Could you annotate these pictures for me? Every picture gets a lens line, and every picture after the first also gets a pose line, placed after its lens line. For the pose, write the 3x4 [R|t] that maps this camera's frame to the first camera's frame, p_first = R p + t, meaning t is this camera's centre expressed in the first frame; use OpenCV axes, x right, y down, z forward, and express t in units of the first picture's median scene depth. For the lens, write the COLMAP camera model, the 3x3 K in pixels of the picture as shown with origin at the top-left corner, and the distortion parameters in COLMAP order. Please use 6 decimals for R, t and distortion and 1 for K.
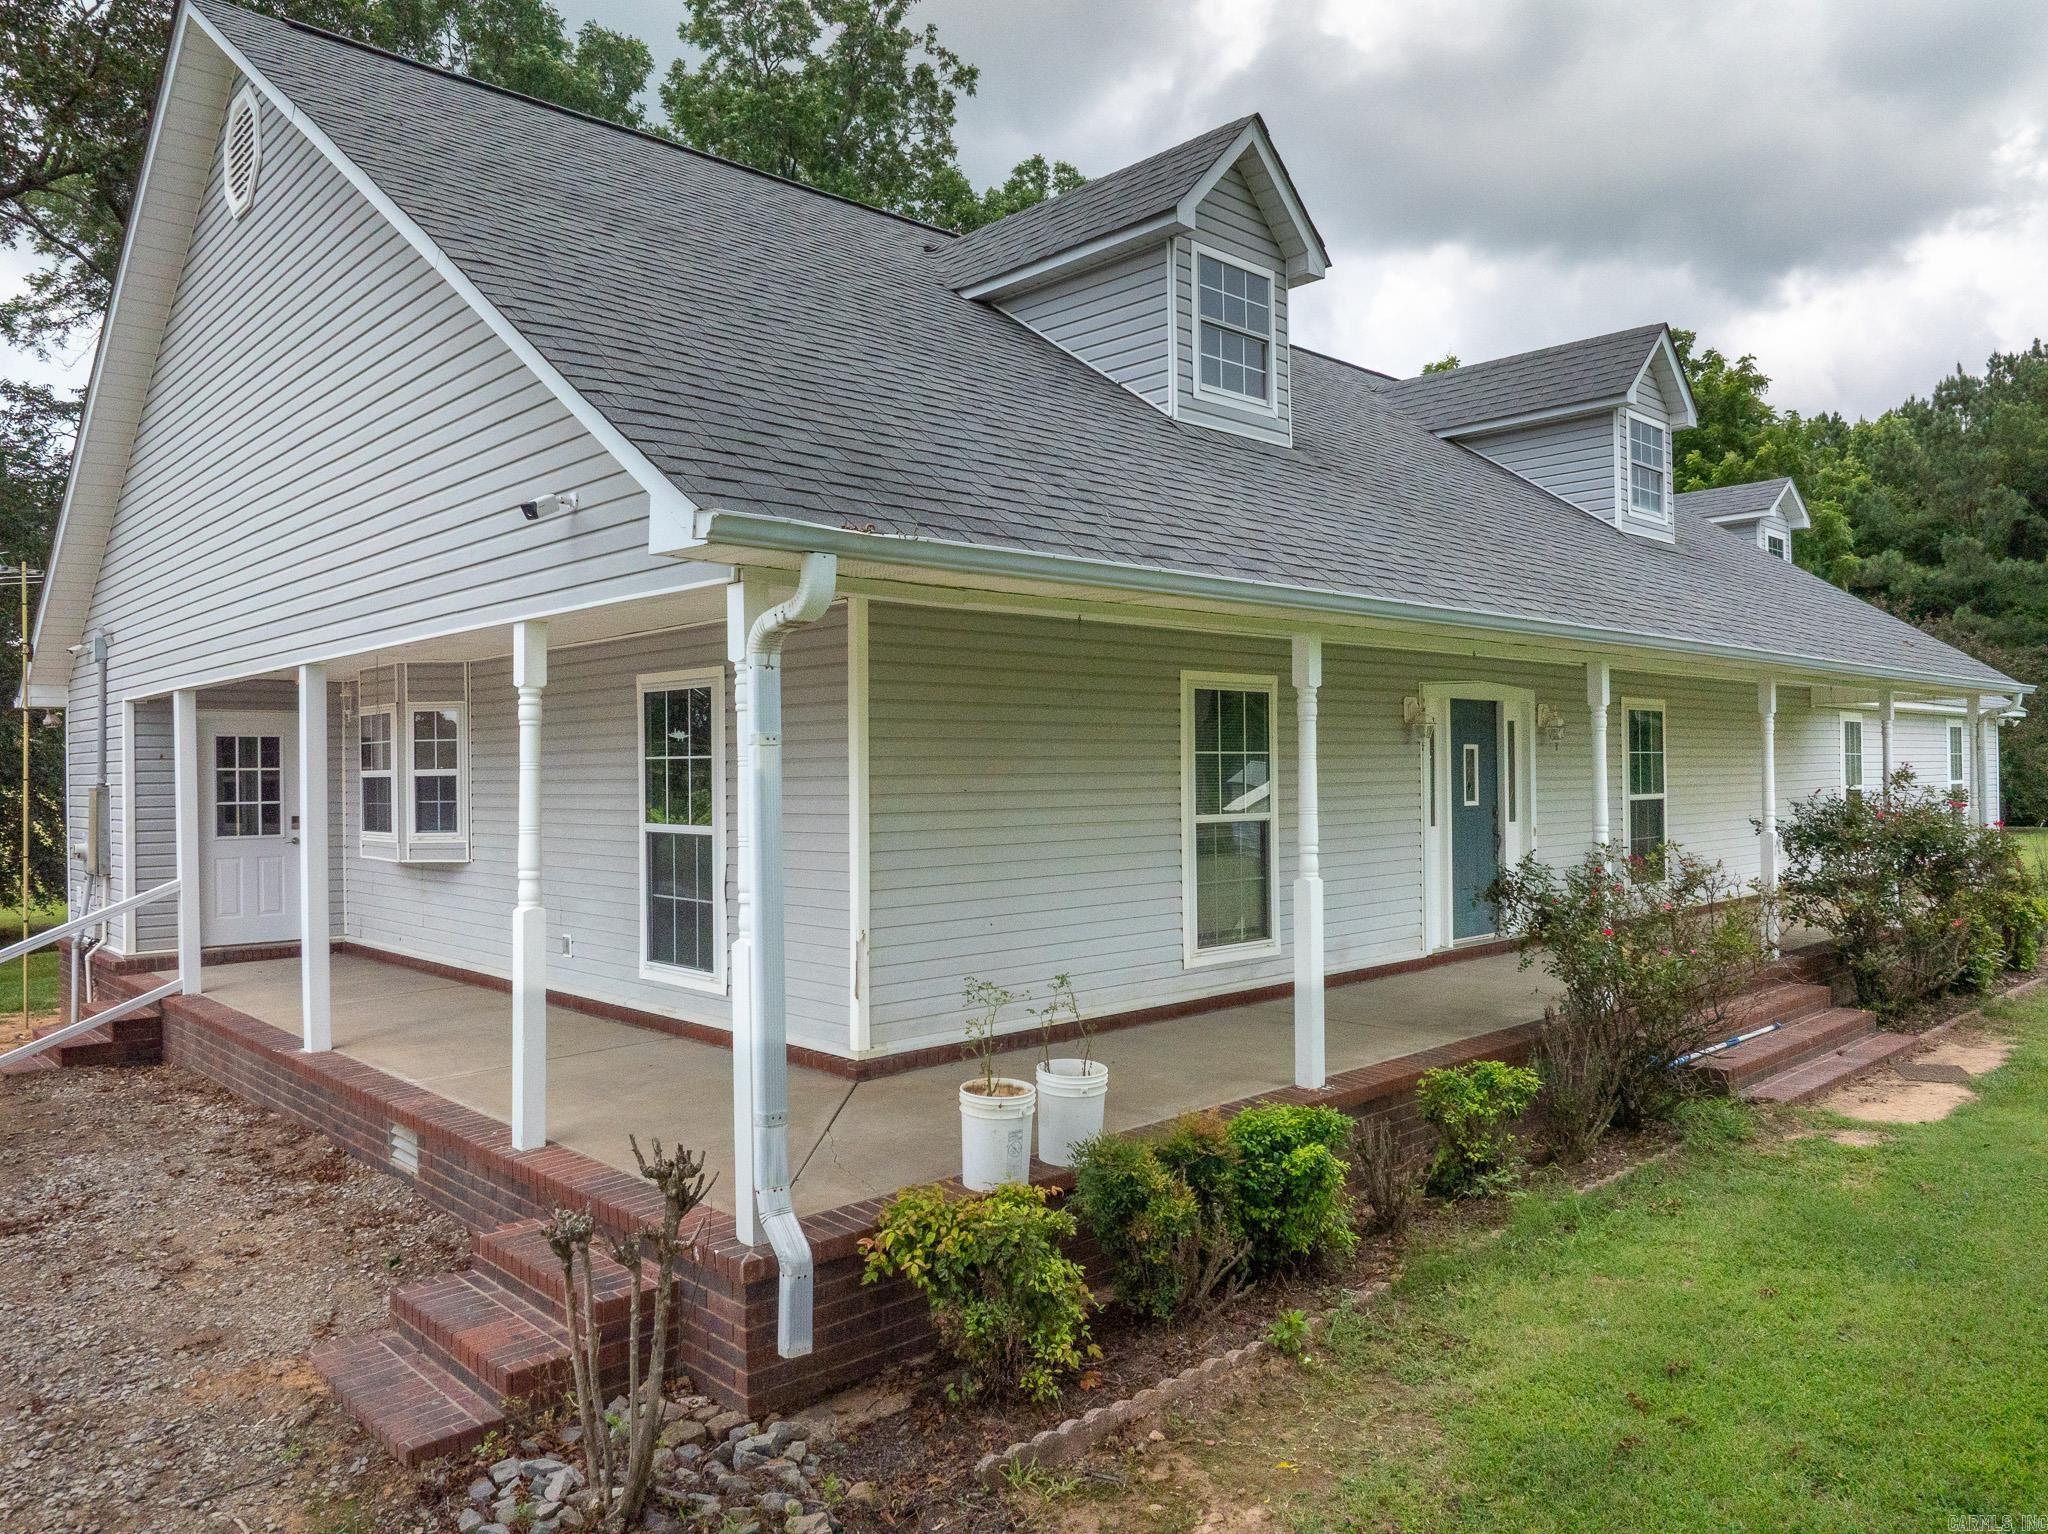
lens RADIAL K [[1447.4, 0, 1032.7], [0, 1447.4, 743.4], [0, 0, 1]] dist [-0.054796, 0.031090]
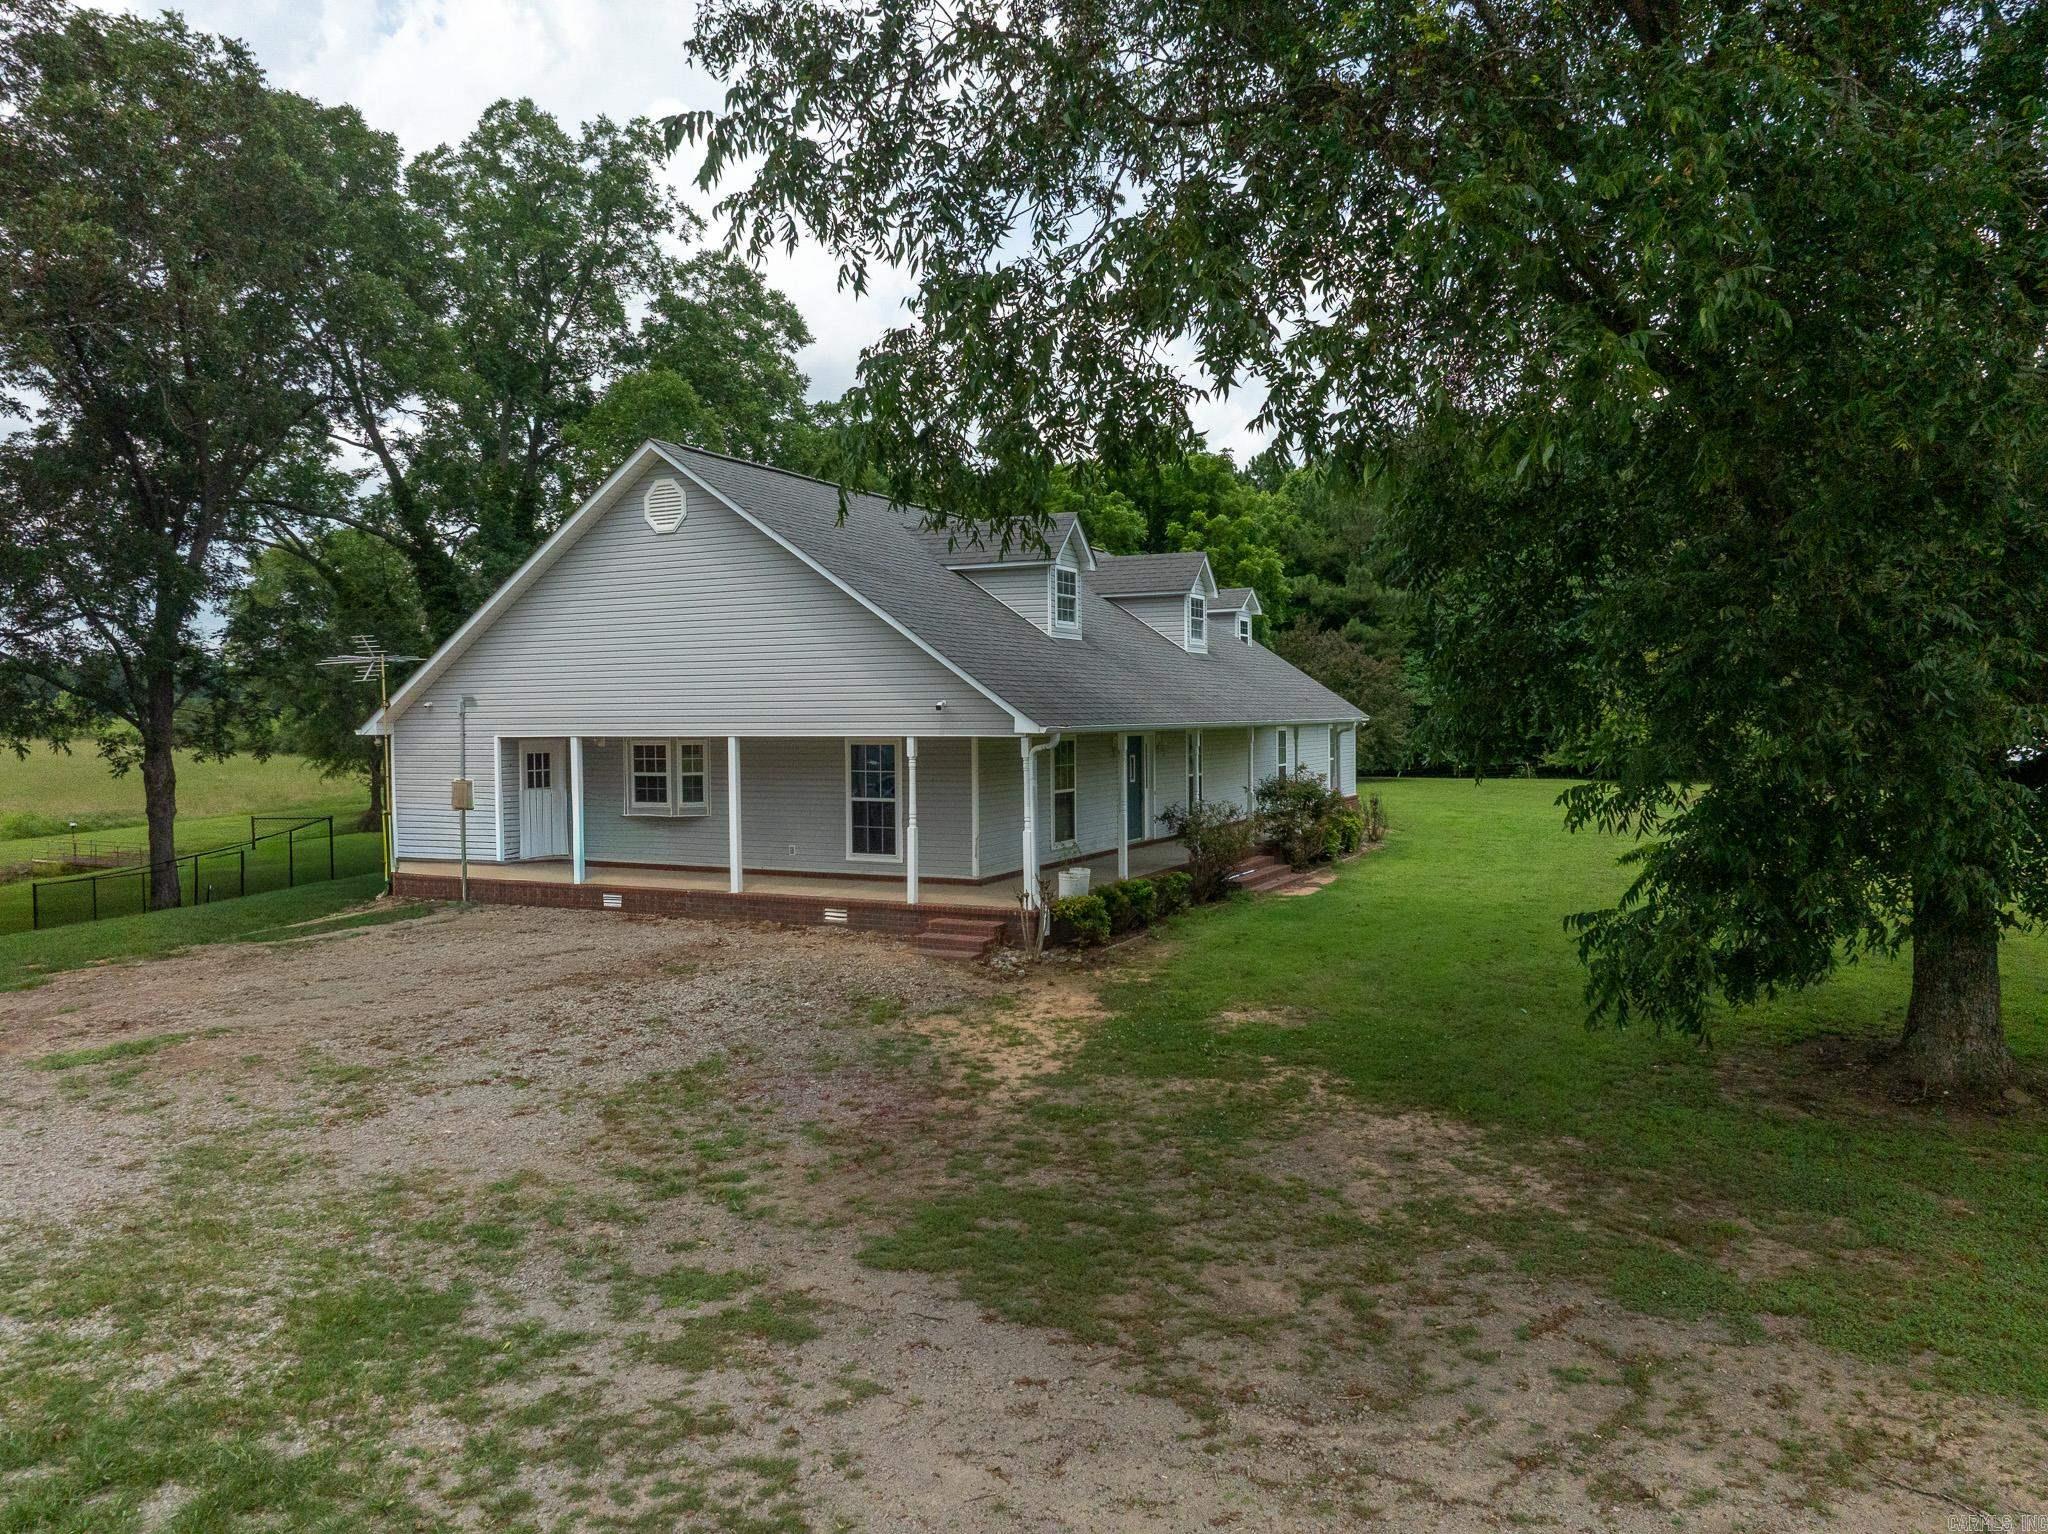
lens RADIAL K [[1447.4, 0, 1032.7], [0, 1447.4, 743.4], [0, 0, 1]] dist [-0.054796, 0.031090]
pose [[0.938024, -0.003114, 0.346558, -0.709402], [-0.008795, 0.999424, 0.032787, -0.102813], [-0.346460, -0.033803, 0.937456, -1.211580]]
